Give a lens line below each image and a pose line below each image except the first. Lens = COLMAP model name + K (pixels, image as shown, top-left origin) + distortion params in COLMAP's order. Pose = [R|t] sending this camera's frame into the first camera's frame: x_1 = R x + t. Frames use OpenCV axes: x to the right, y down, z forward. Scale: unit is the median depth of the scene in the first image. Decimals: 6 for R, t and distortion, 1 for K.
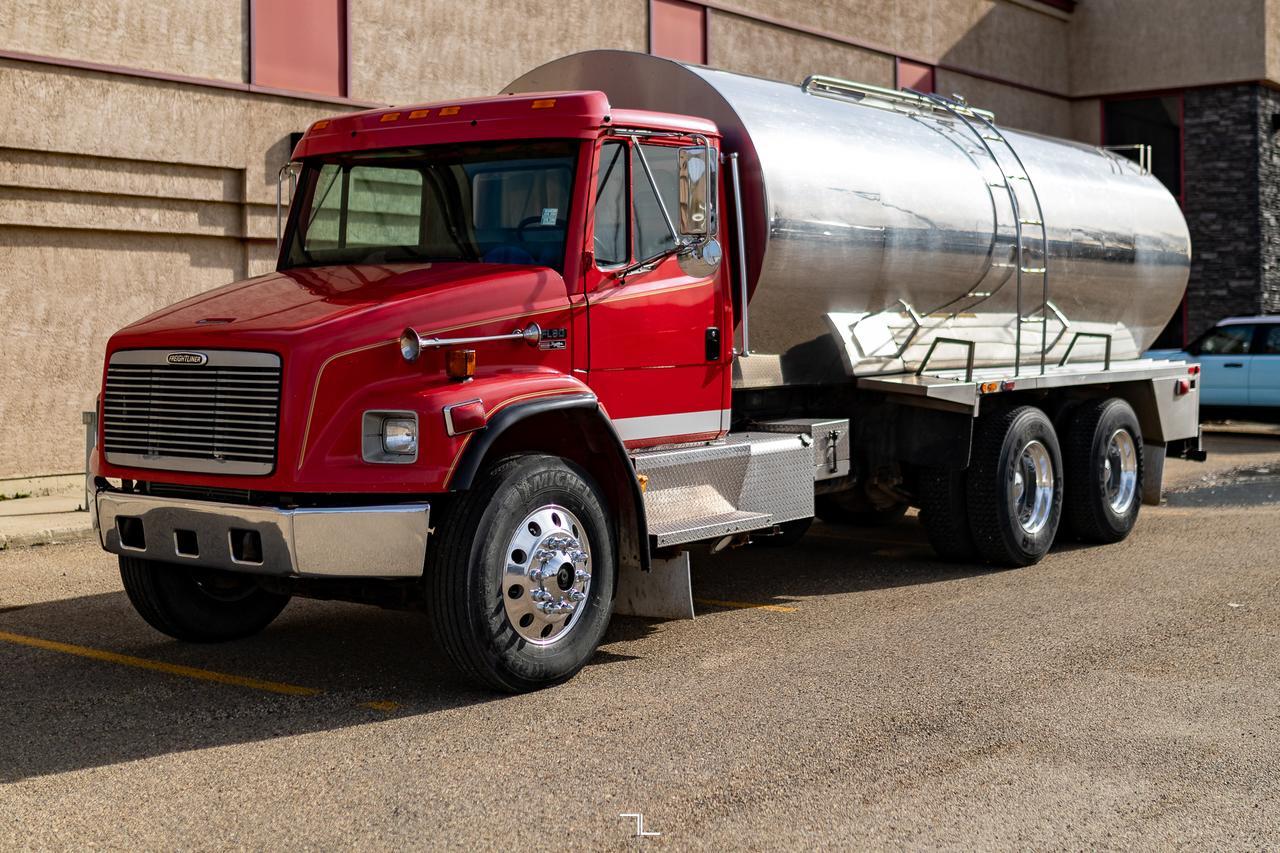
lens RADIAL K [[1742.0, 0, 643.0], [0, 1742.0, 420.8], [0, 0, 1]] dist [0.017500, 0.000000]
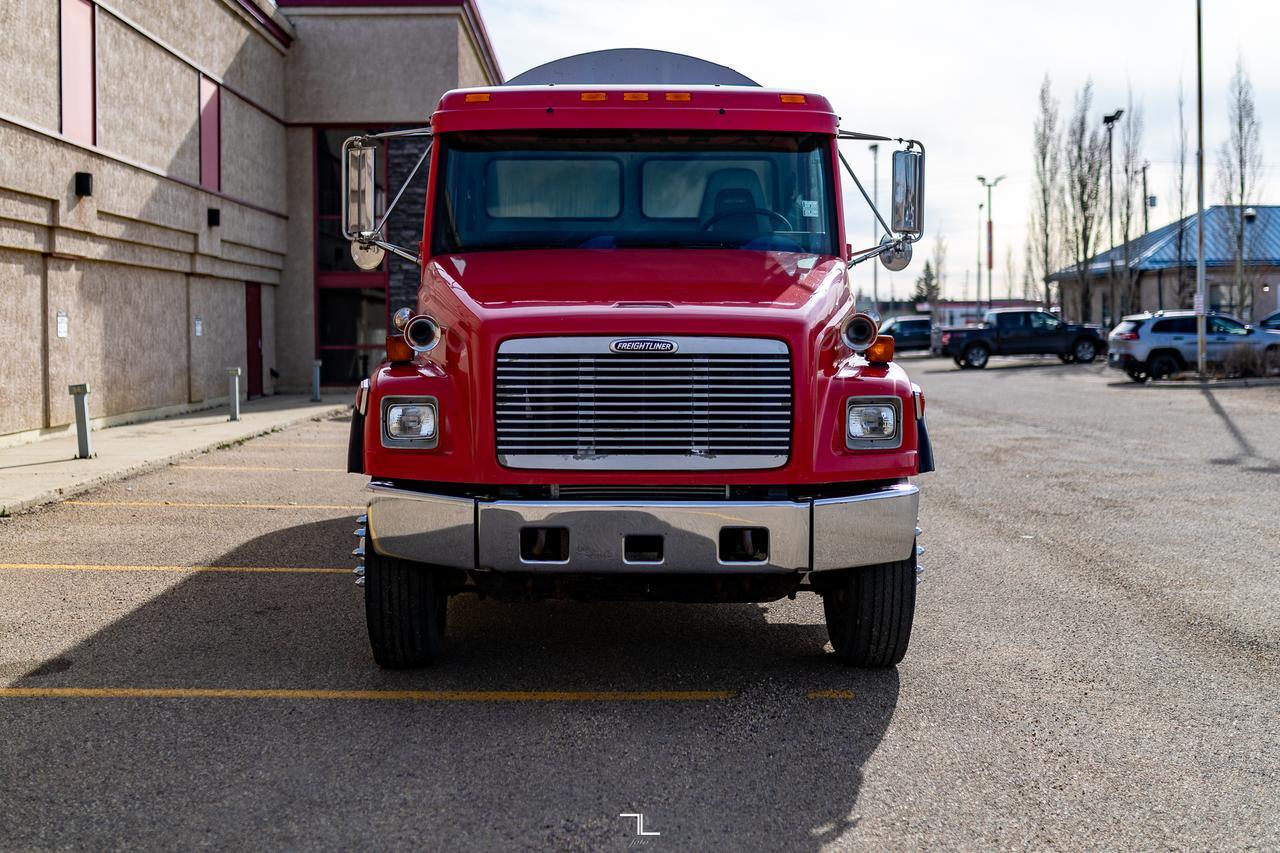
lens RADIAL K [[1505.7, 0, 639.6], [0, 1505.7, 419.6], [0, 0, 1]] dist [0.011828, 0.000000]
pose [[0.806195, -0.034022, 0.590671, -0.173759], [0.030405, 0.999409, 0.016066, -0.002392], [-0.590869, 0.005007, 0.806752, 0.087929]]
